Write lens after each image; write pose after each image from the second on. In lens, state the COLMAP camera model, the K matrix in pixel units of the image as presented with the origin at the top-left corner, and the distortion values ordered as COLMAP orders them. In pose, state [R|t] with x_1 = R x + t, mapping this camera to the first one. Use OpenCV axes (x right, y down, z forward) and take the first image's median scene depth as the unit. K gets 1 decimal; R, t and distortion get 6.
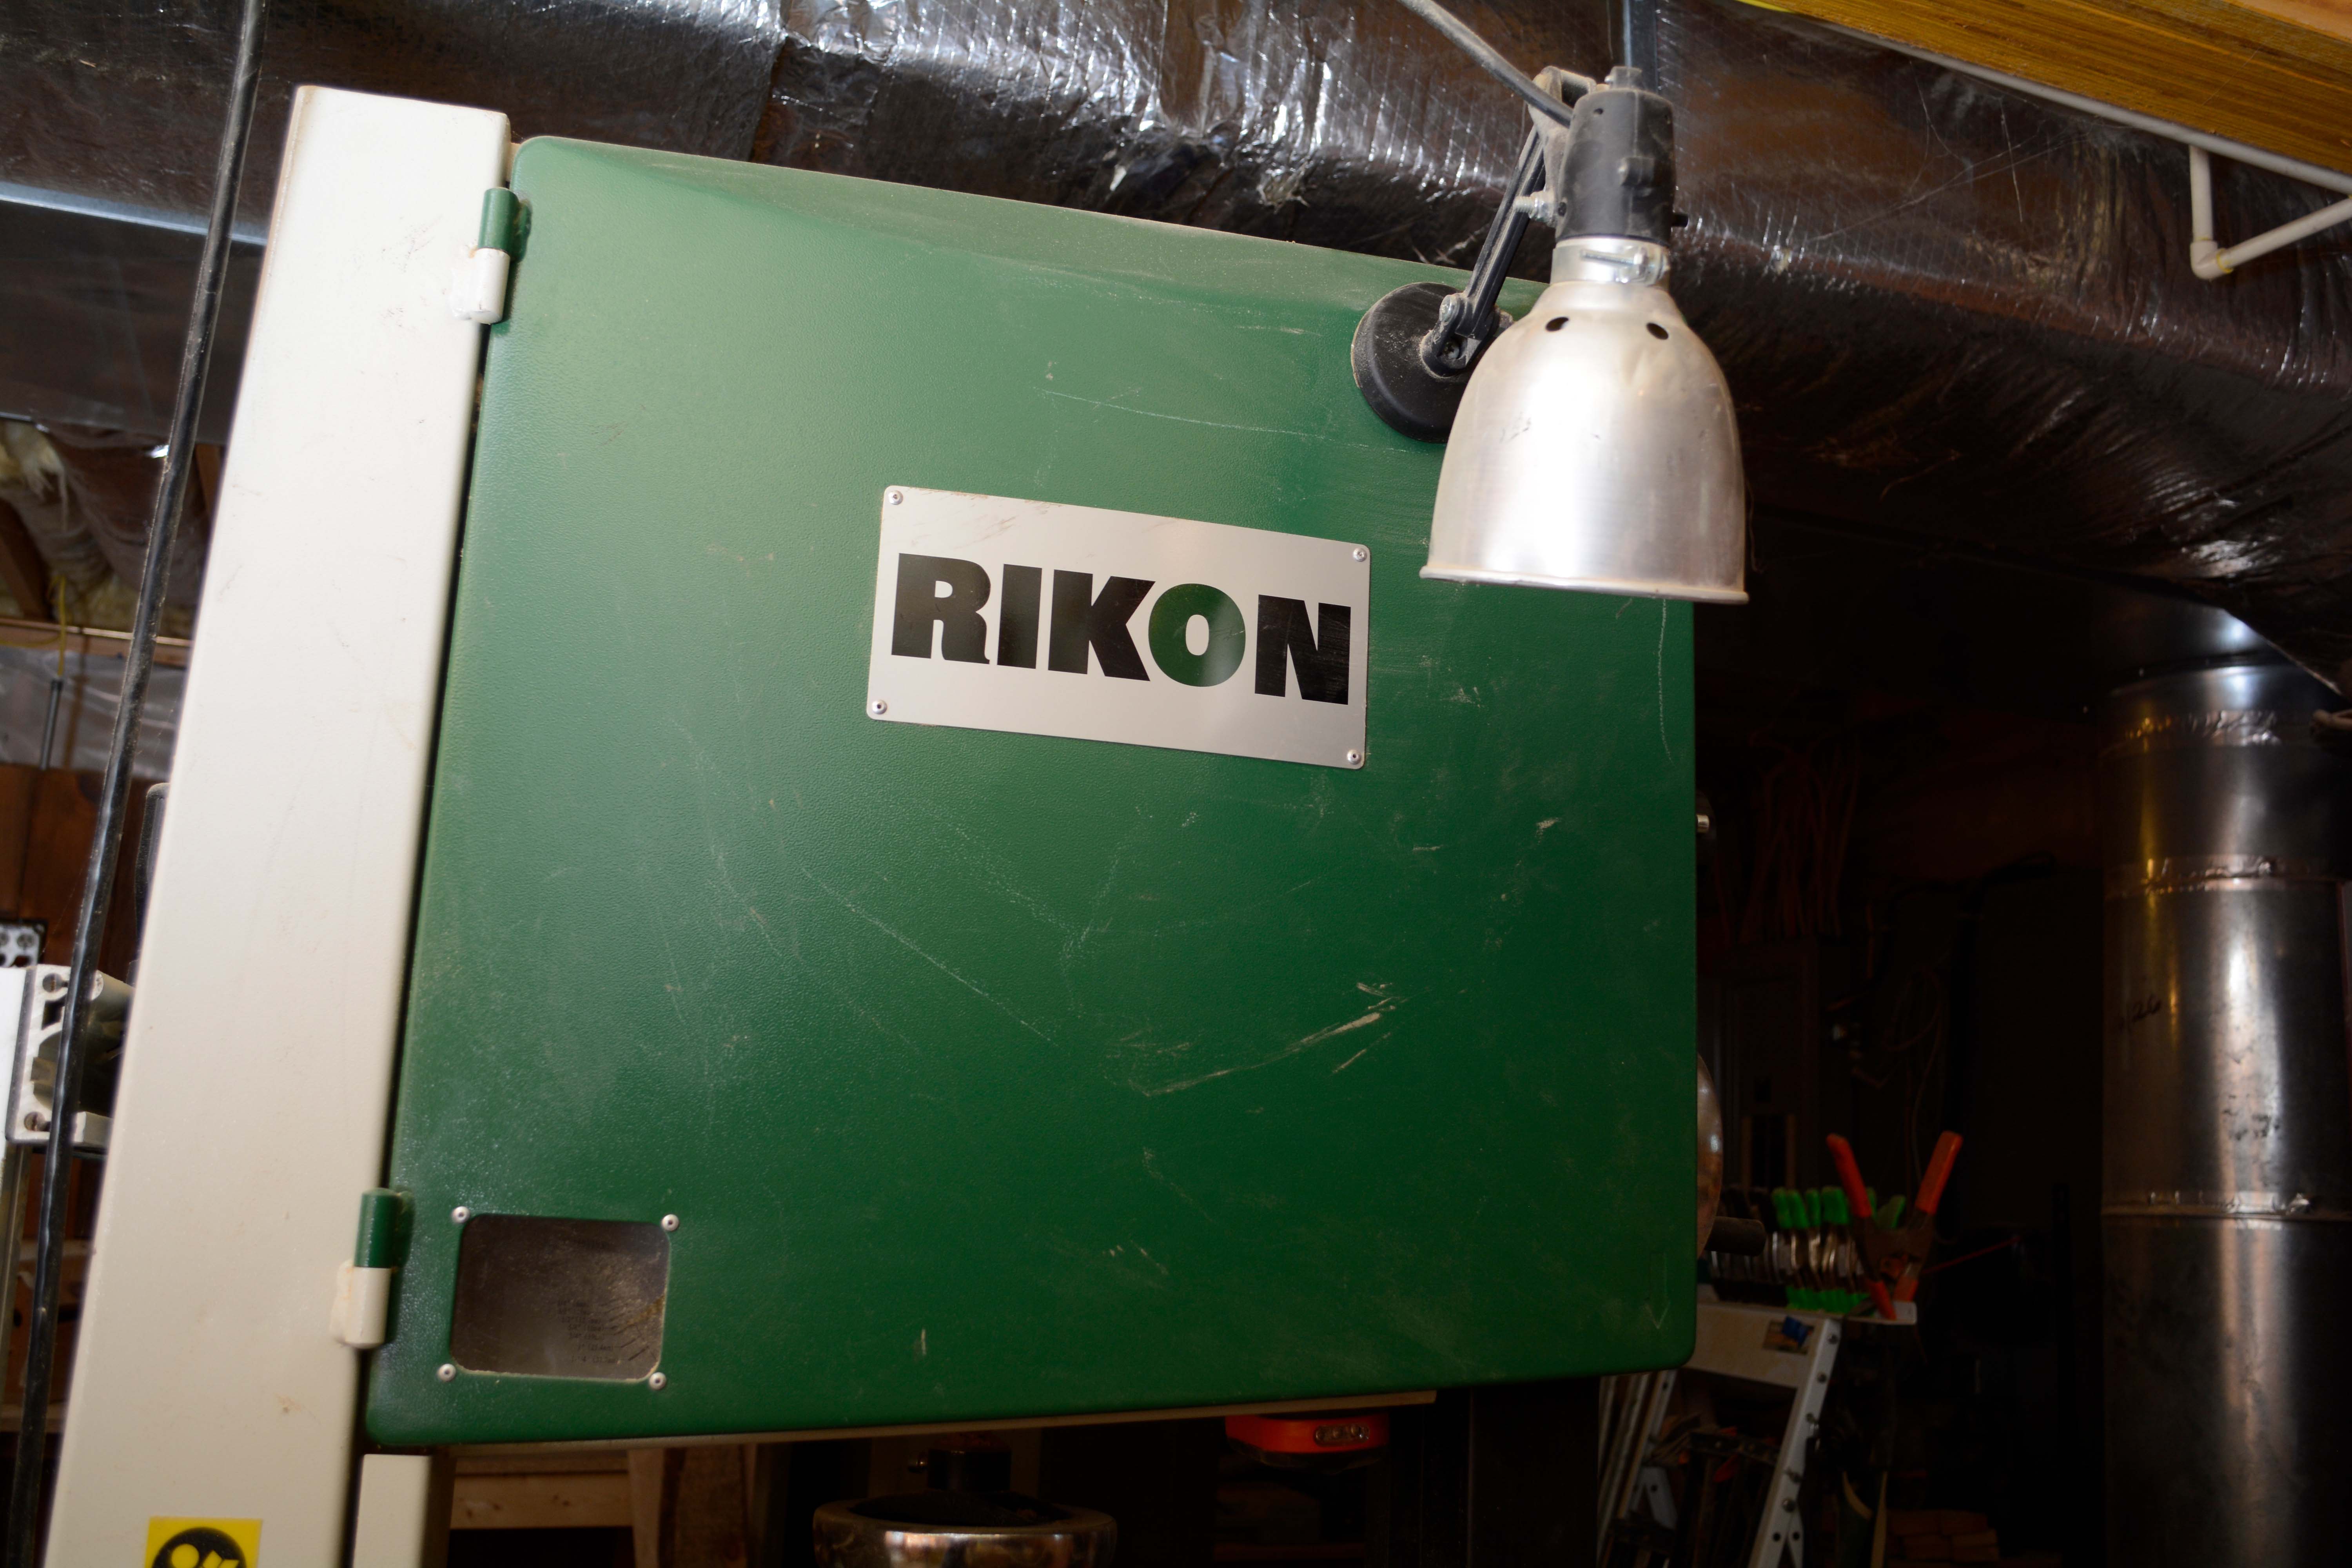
lens RADIAL K [[2177.7, 0, 1167.8], [0, 2177.7, 773.2], [0, 0, 1]] dist [-0.061370, 0.000000]
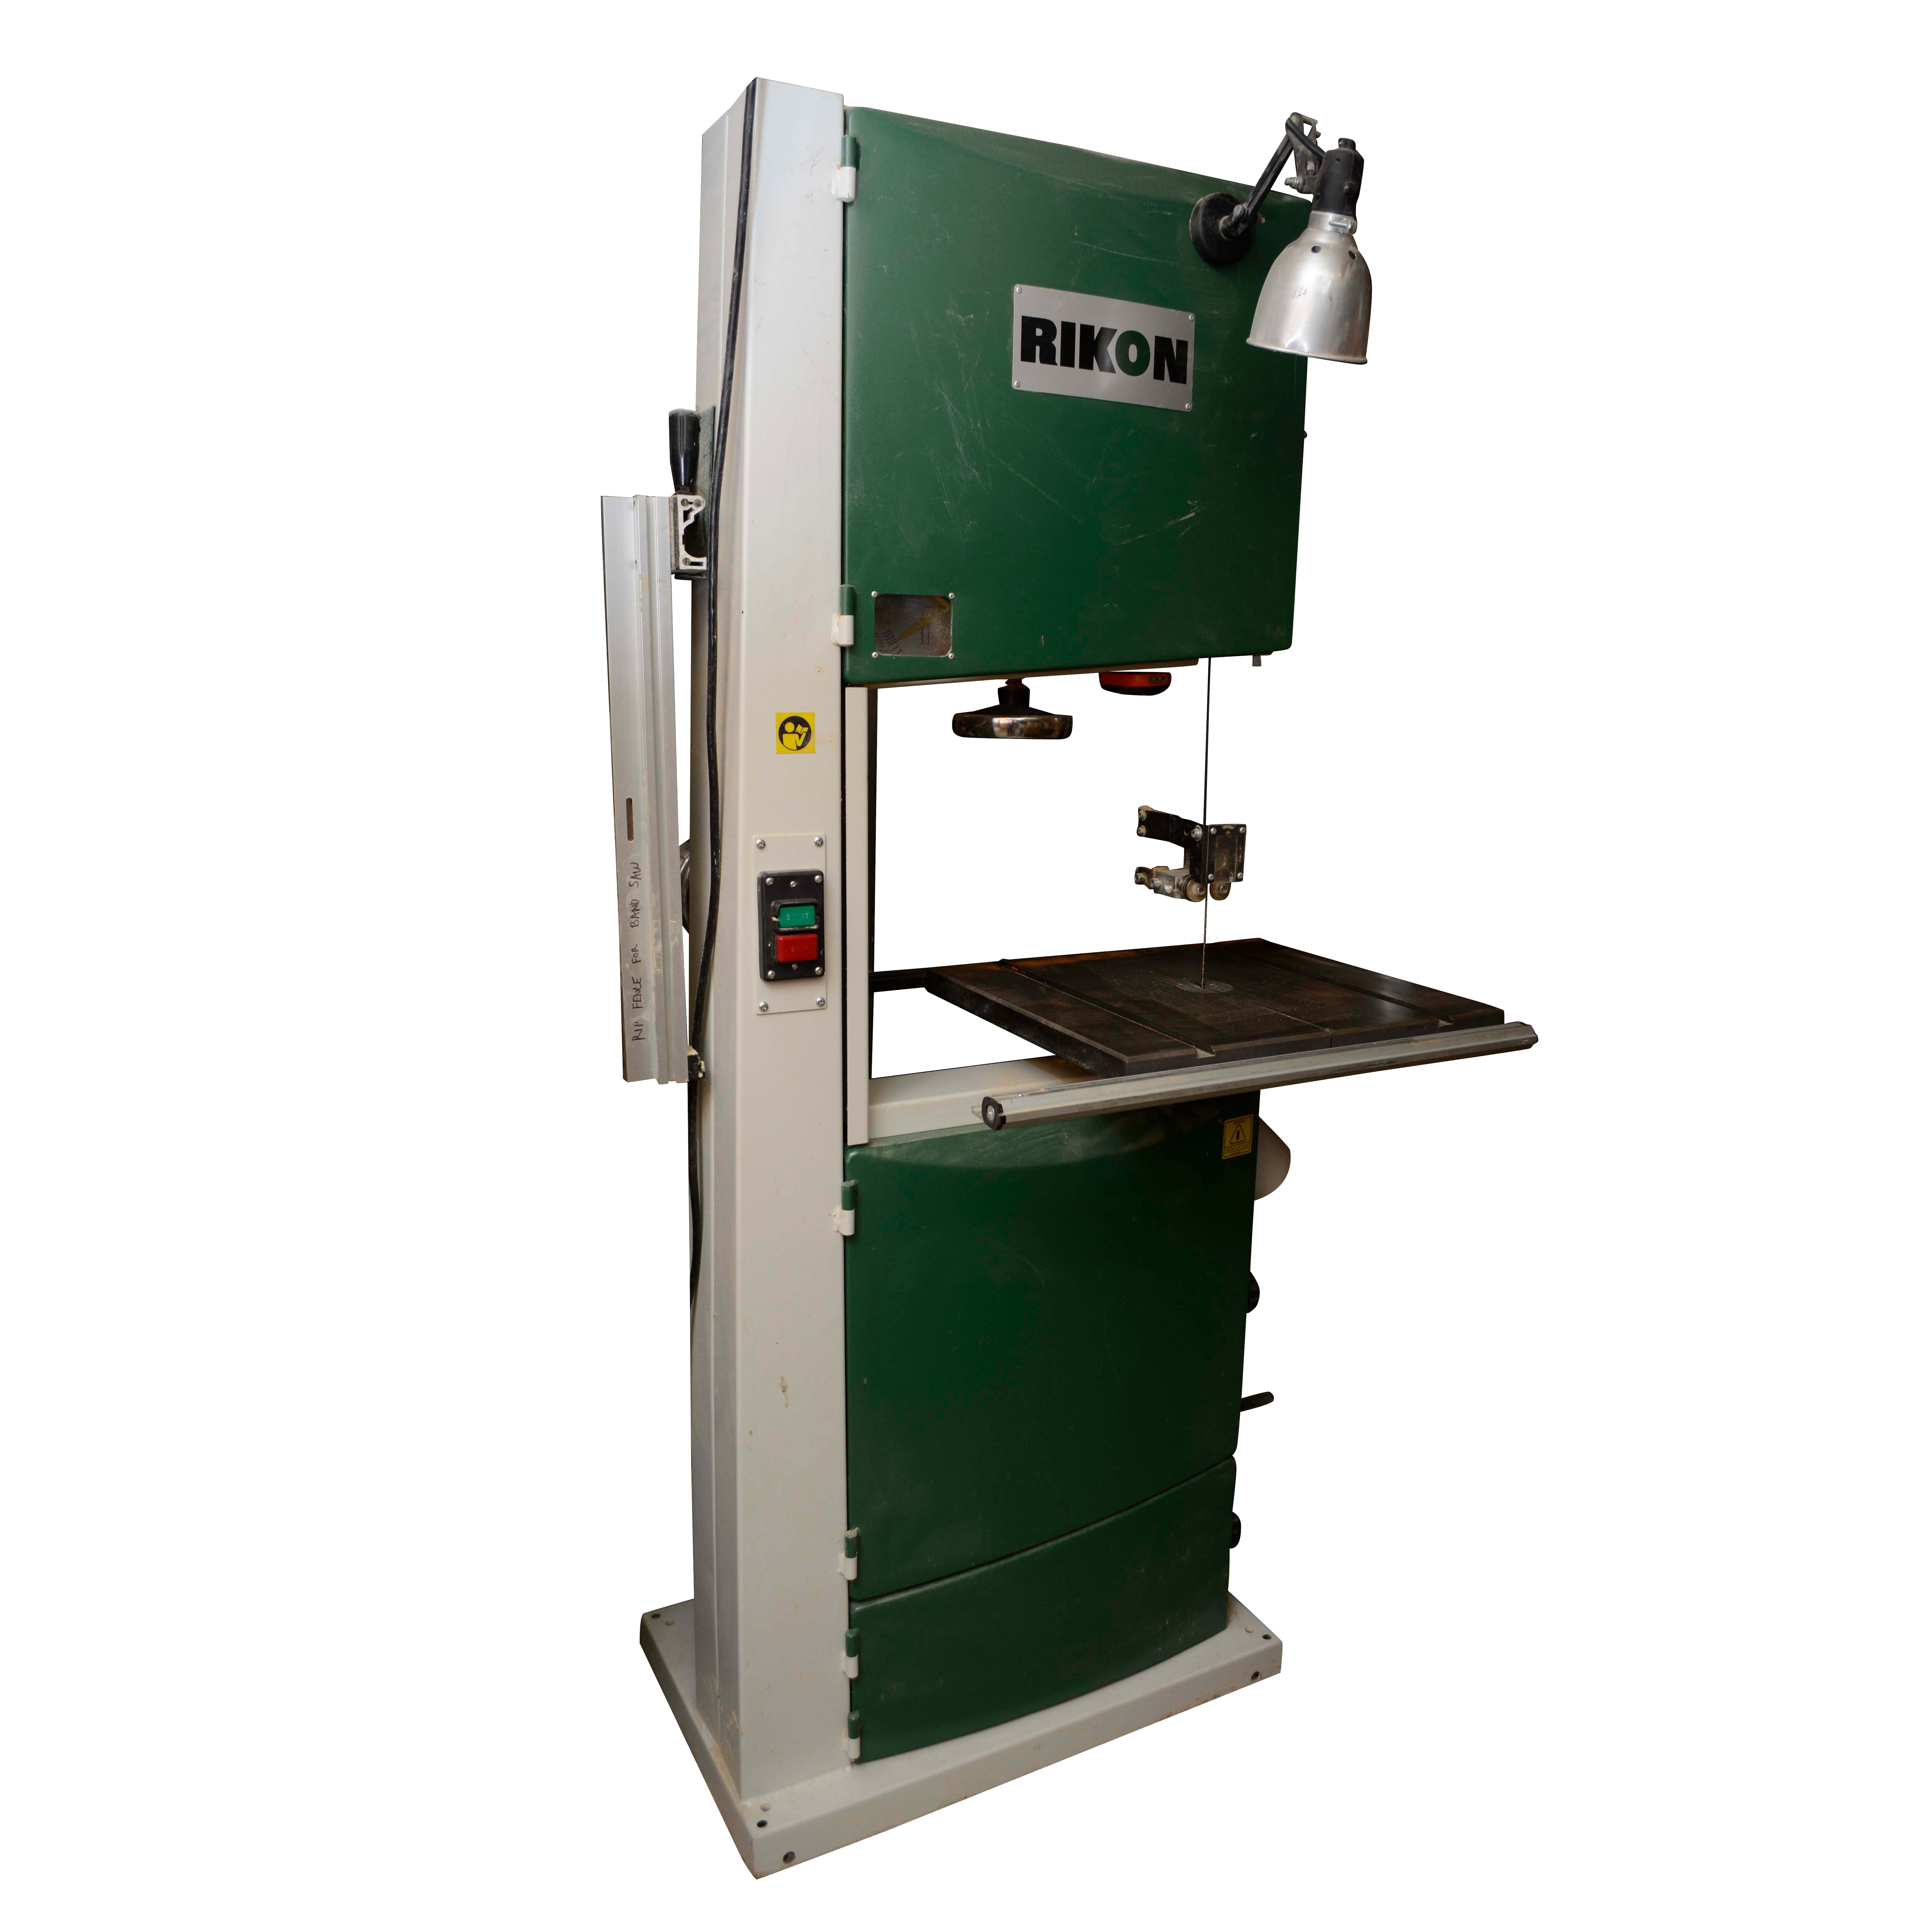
lens RADIAL K [[1436.4, 0, 1029.7], [0, 1436.4, 965.8], [0, 0, 1]] dist [-0.081436, 0.007723]
pose [[0.971122, -0.070699, 0.227866, -0.518506], [-0.030731, 0.910061, 0.413333, -0.092202], [-0.236594, -0.408399, 0.881608, -0.661467]]
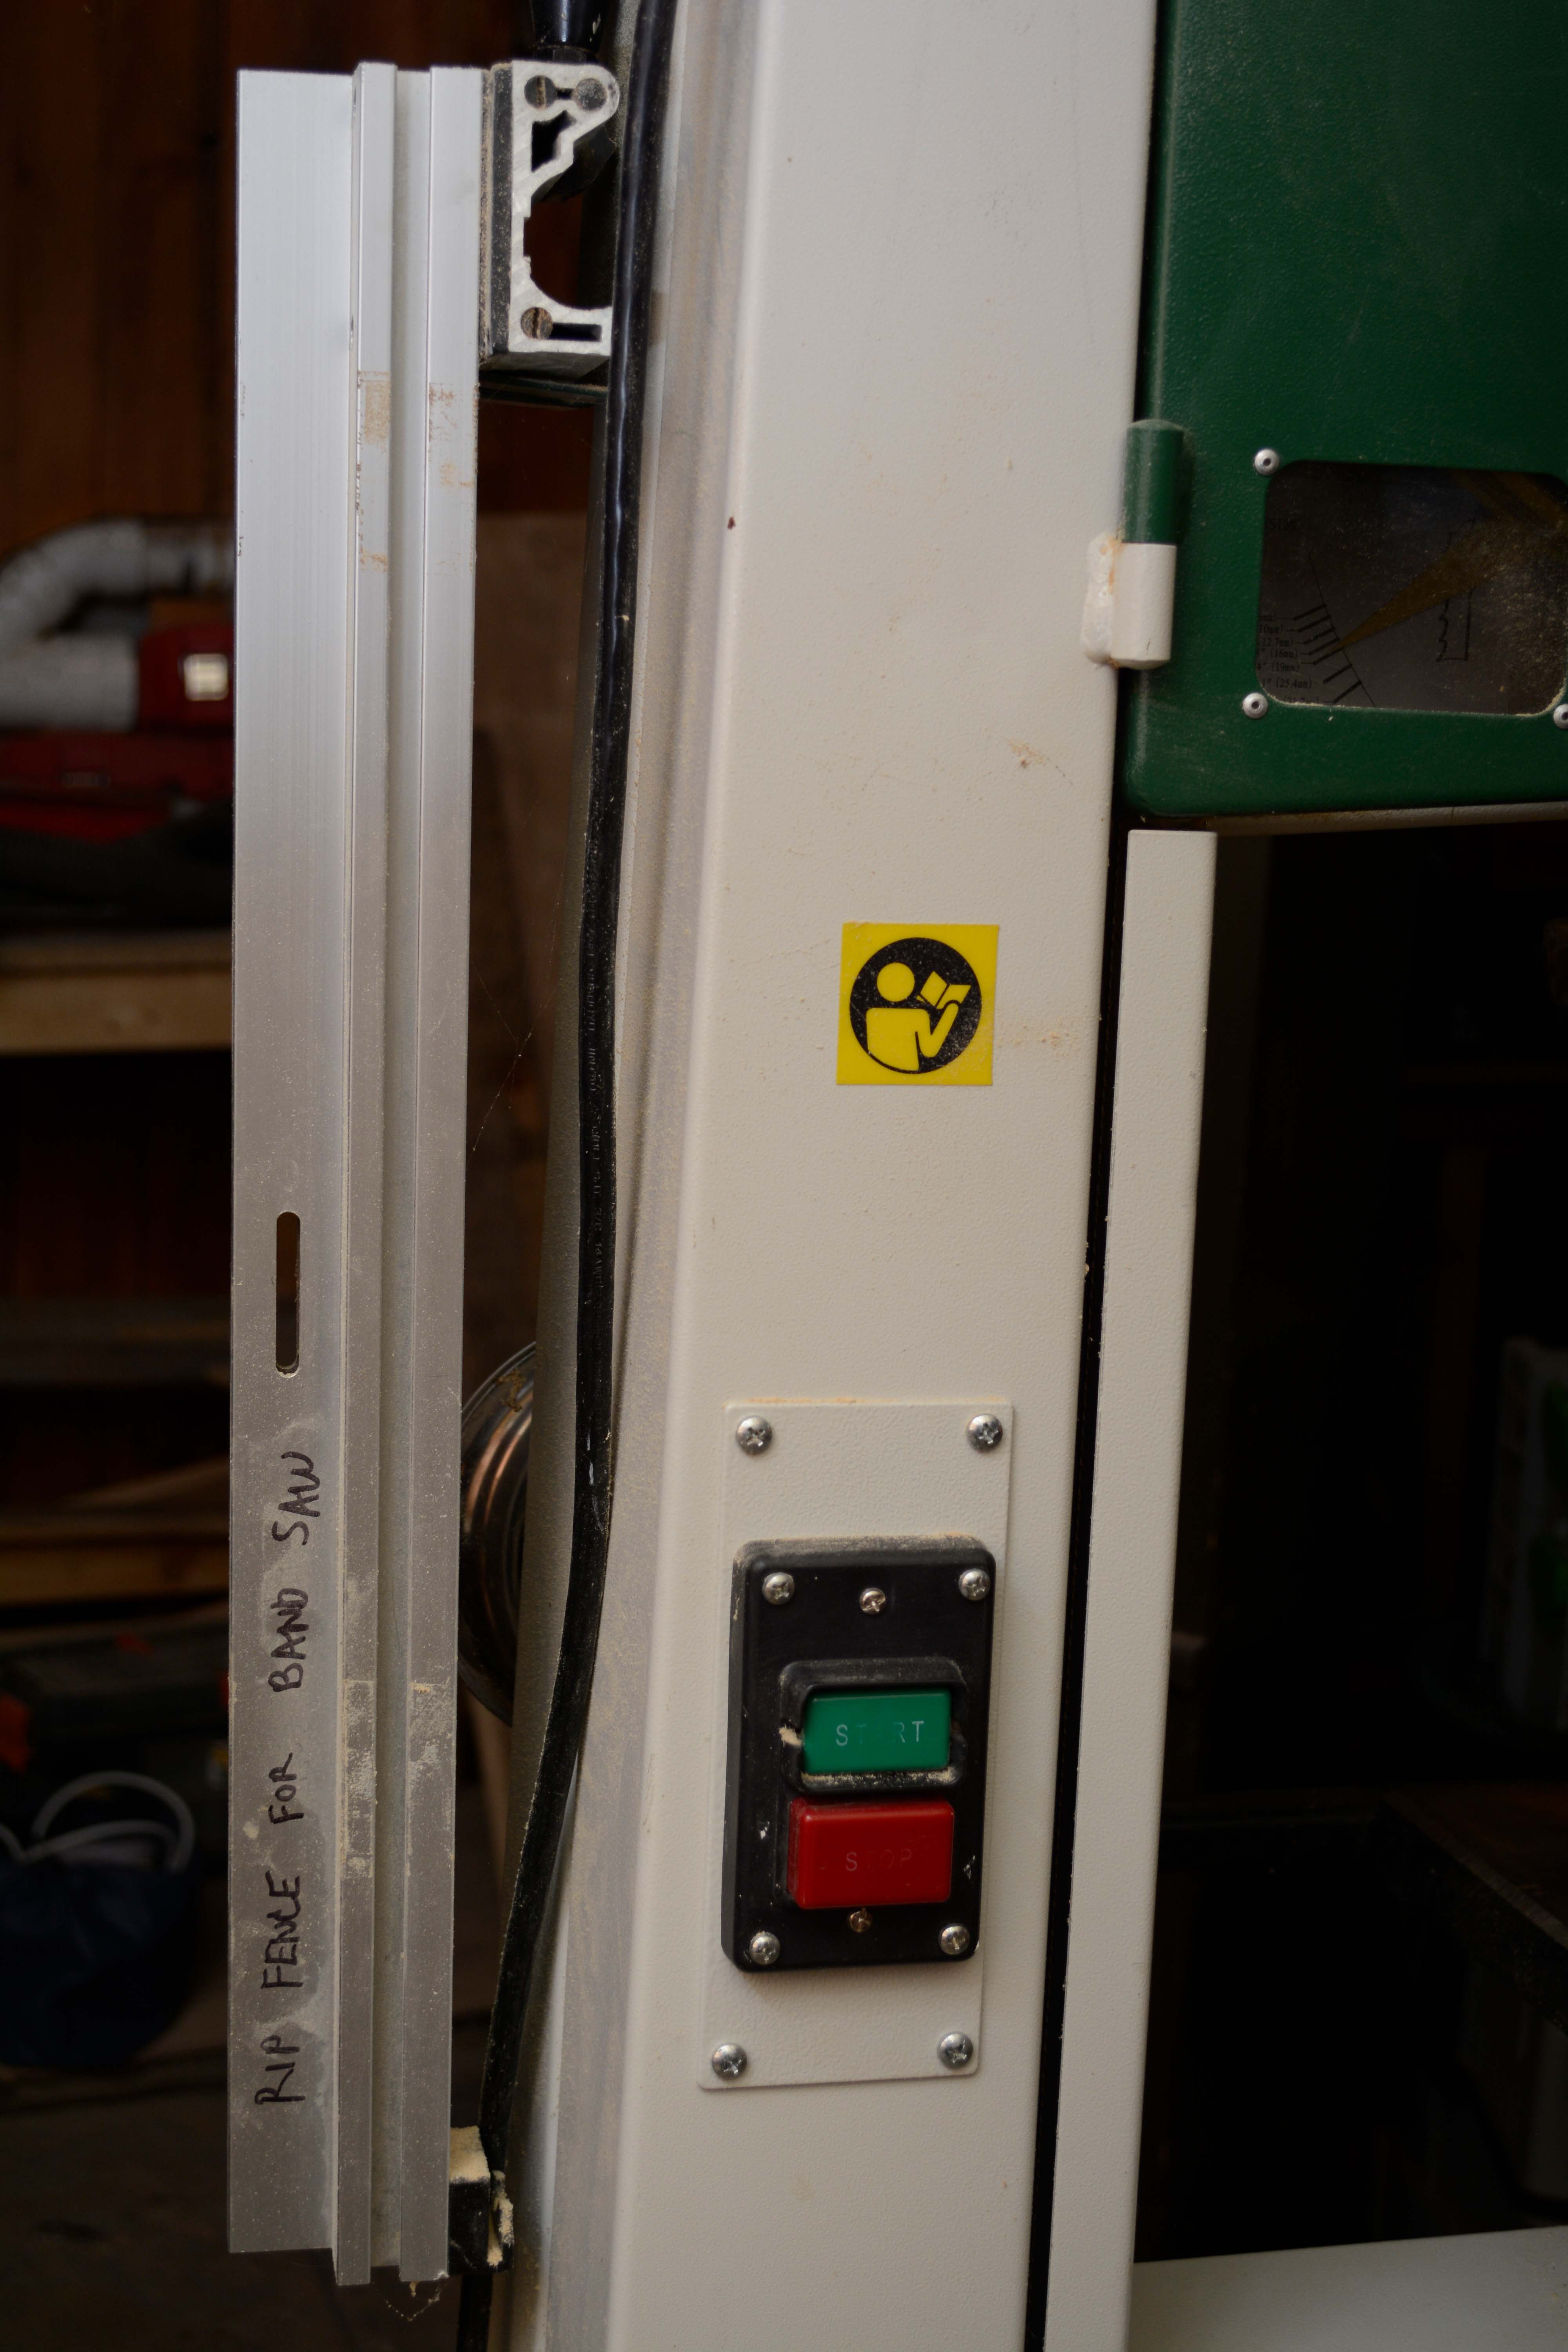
lens RADIAL K [[3505.8, 0, 782.3], [0, 3505.8, 1219.4], [0, 0, 1]] dist [-0.013661, 0.000000]
pose [[0.999978, -0.001329, -0.006462, -0.425102], [0.003610, 0.930065, 0.367377, 0.029168], [0.005522, -0.367392, 0.930050, -0.043926]]
